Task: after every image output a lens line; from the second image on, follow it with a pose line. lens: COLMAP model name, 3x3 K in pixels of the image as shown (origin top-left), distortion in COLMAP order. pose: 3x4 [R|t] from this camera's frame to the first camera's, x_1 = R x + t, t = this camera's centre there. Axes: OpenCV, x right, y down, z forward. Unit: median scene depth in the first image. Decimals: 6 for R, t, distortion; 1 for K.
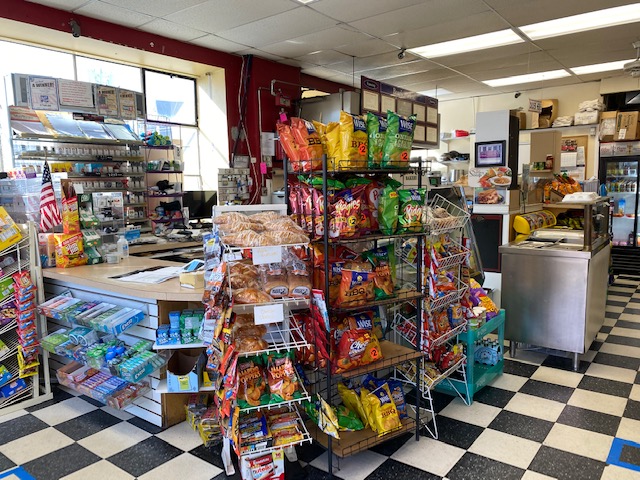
lens RADIAL K [[488.7, 0, 321.4], [0, 488.7, 249.8], [0, 0, 1]] dist [0.007593, -0.003280]
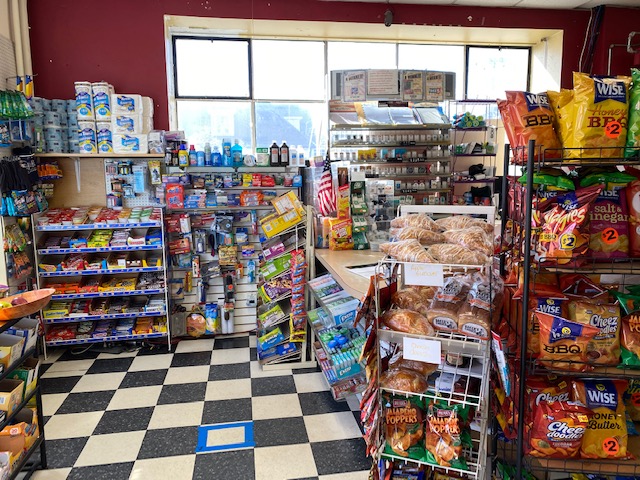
lens RADIAL K [[489.7, 0, 320.0], [0, 489.7, 240.0], [0, 0, 1]] dist [0.003804, -0.008529]
pose [[0.725958, 0.106388, -0.679461, 0.152452], [-0.089238, 0.994182, 0.060321, -0.040280], [0.681925, 0.016843, 0.731228, 0.168327]]
